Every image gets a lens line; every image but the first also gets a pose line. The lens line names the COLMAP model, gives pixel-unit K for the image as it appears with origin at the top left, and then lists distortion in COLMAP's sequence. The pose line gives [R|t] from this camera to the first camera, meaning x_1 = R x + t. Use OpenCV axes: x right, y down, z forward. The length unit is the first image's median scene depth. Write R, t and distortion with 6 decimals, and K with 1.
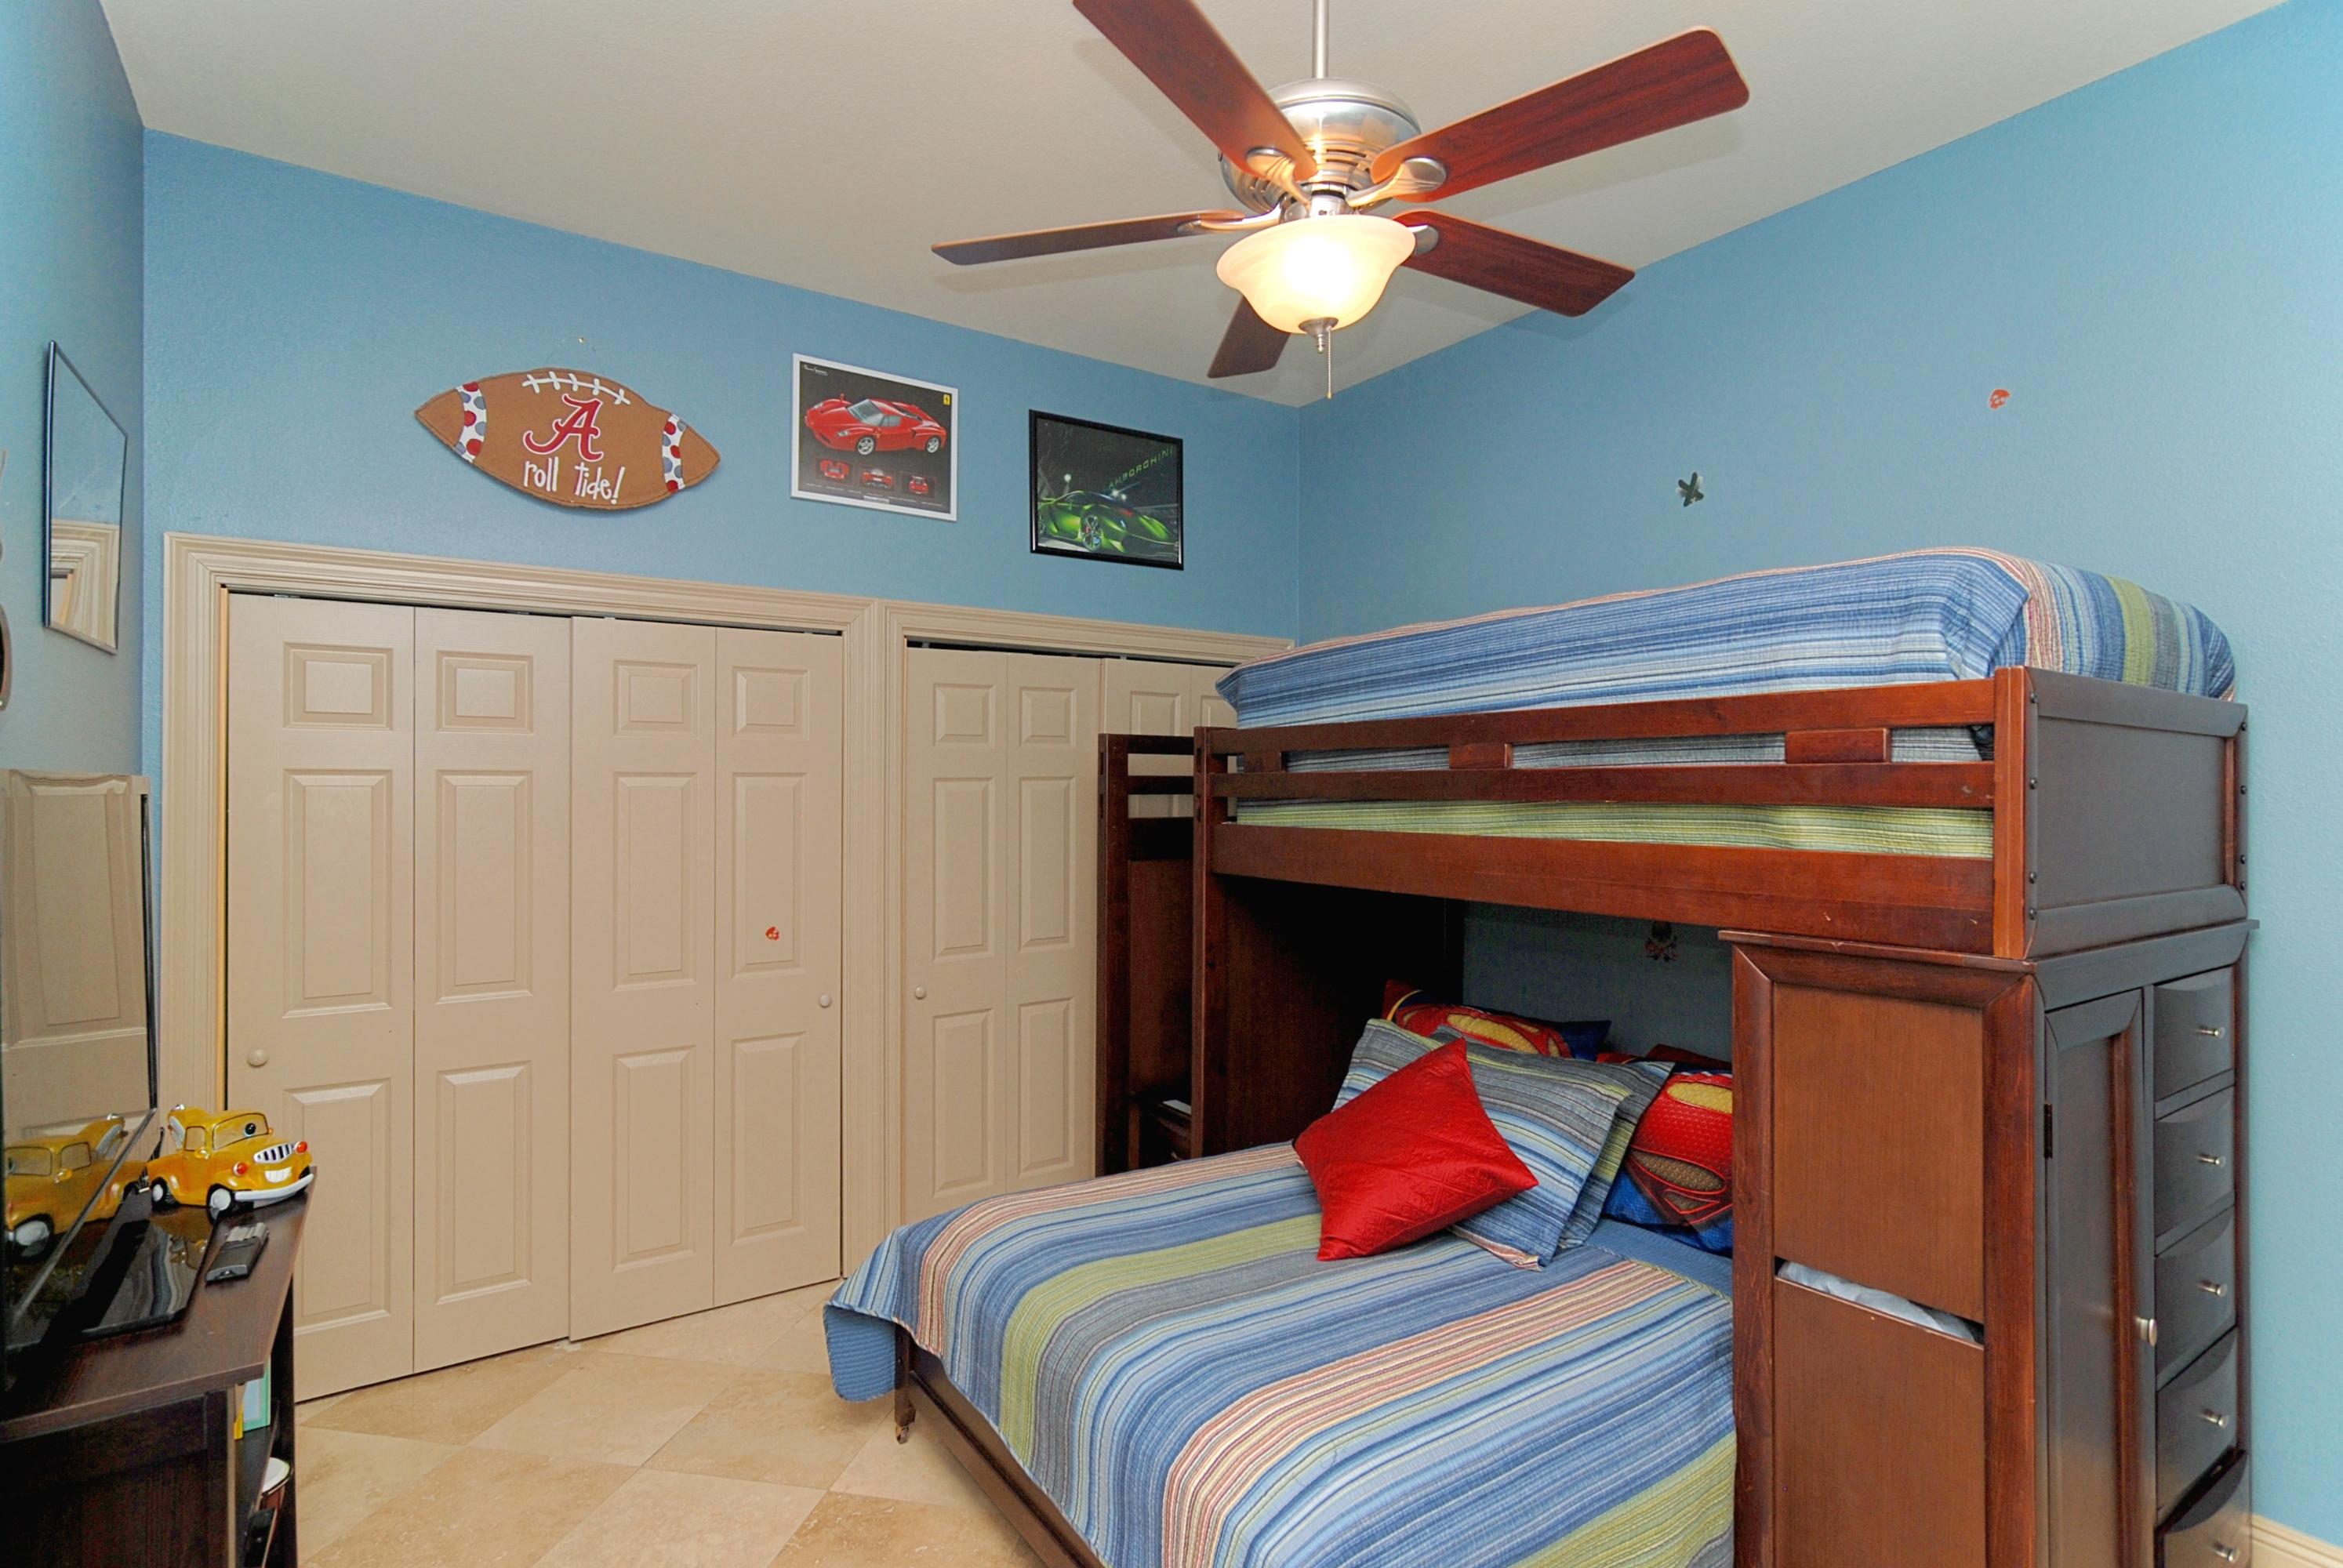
lens RADIAL K [[1135.3, 0, 1142.9], [0, 1135.3, 789.8], [0, 0, 1]] dist [-0.004179, 0.001459]
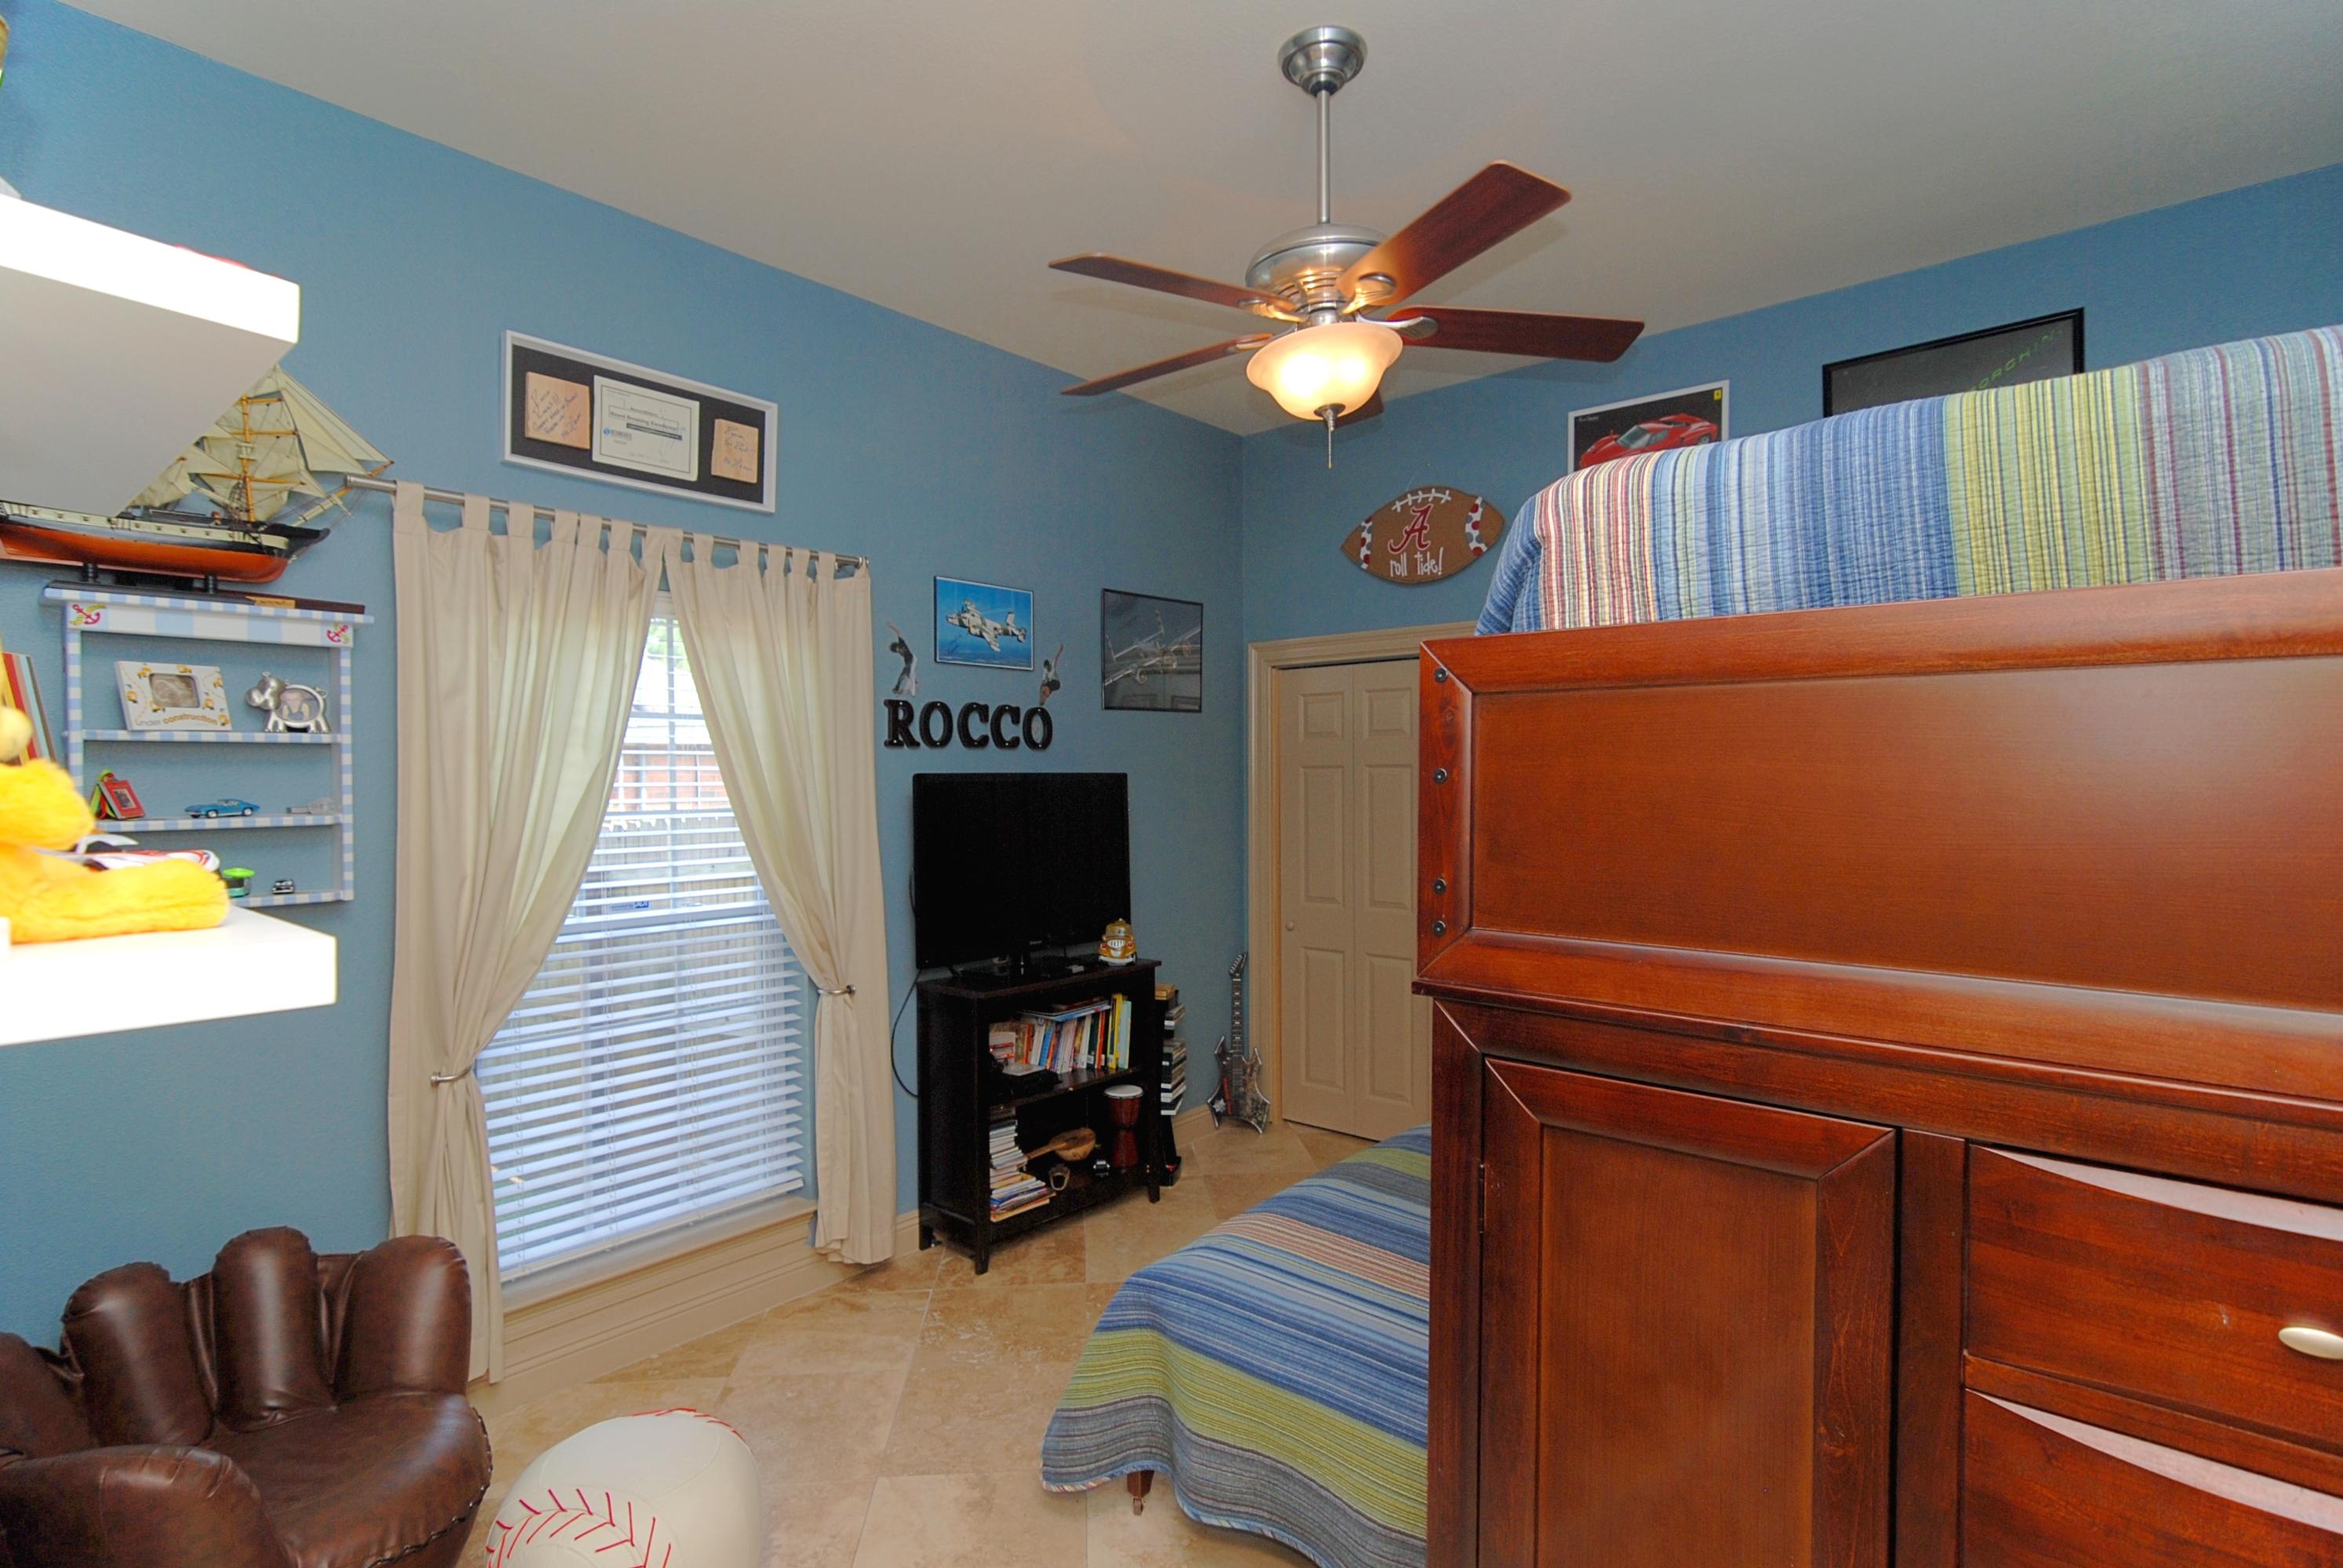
lens RADIAL K [[1135.3, 0, 1142.9], [0, 1135.3, 789.8], [0, 0, 1]] dist [-0.004179, 0.001459]
pose [[0.256343, 0.008853, -0.966545, 0.813716], [-0.002526, 0.999961, 0.008489, 0.002304], [0.966583, 0.000265, 0.256355, 0.292353]]
